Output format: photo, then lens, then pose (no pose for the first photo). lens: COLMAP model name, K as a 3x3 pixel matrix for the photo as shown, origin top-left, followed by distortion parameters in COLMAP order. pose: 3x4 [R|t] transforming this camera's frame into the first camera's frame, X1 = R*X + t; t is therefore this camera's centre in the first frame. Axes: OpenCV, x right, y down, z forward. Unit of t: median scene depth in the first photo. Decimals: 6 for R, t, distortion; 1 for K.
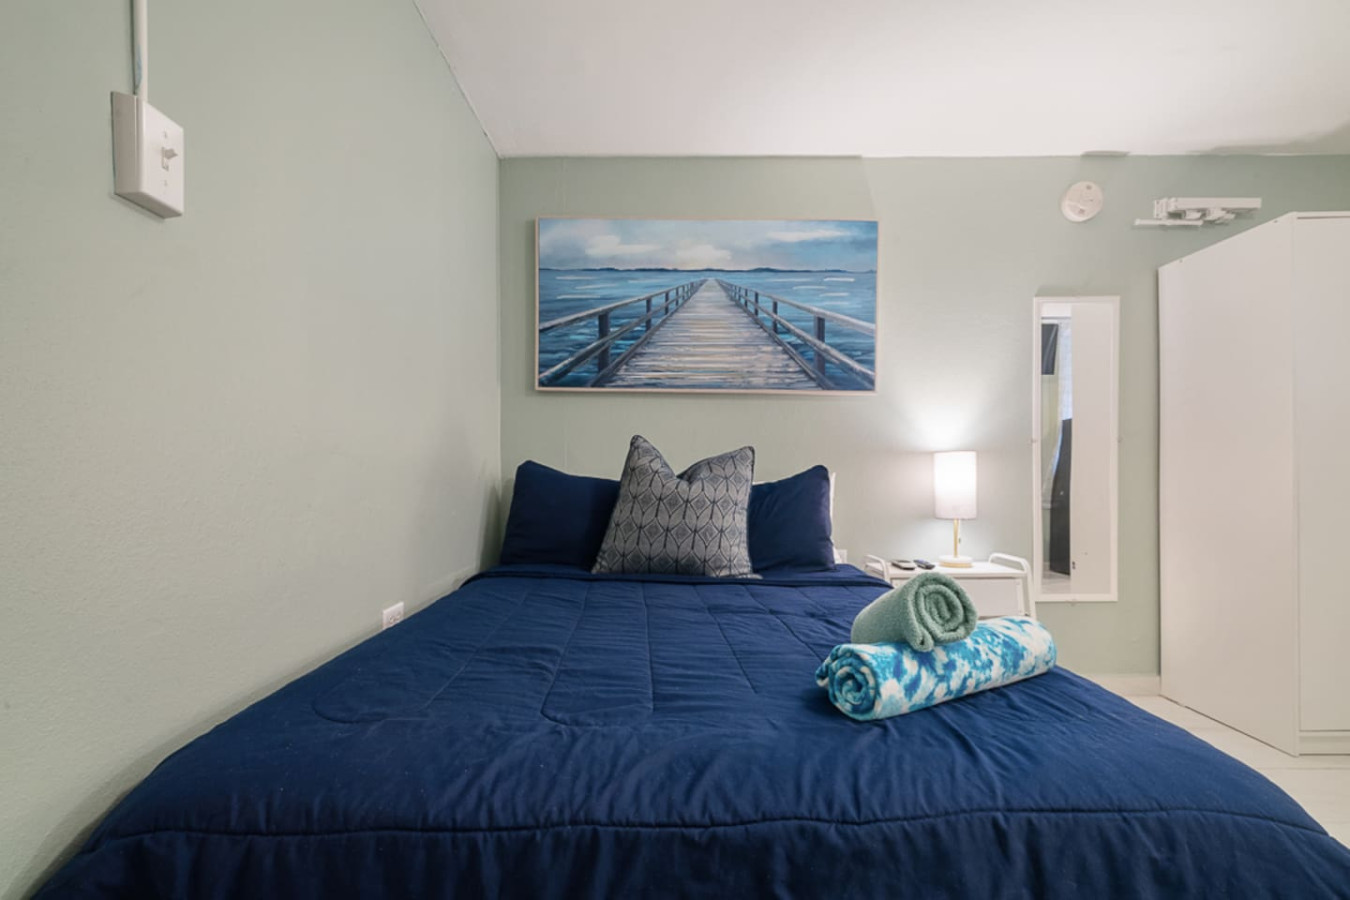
lens RADIAL K [[619.7, 0, 661.8], [0, 619.7, 486.8], [0, 0, 1]] dist [-0.000206, -0.000007]
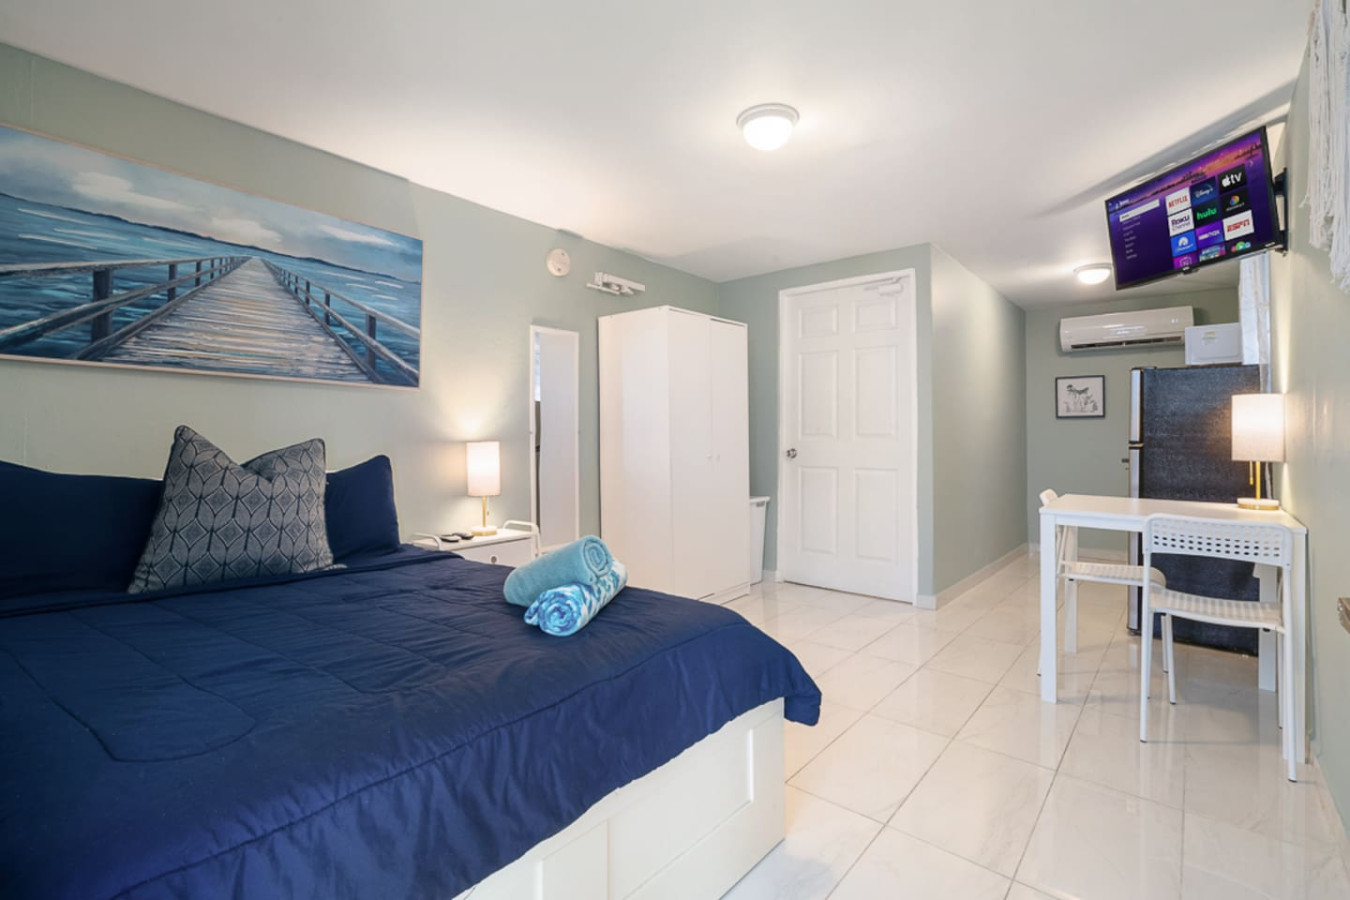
lens RADIAL K [[619.7, 0, 672.8], [0, 619.7, 443.2], [0, 0, 1]] dist [-0.000206, -0.000007]
pose [[0.630690, -0.002904, 0.776030, -0.251072], [0.022212, 0.999651, -0.014311, -0.027728], [-0.775717, 0.026263, 0.630534, -0.072209]]
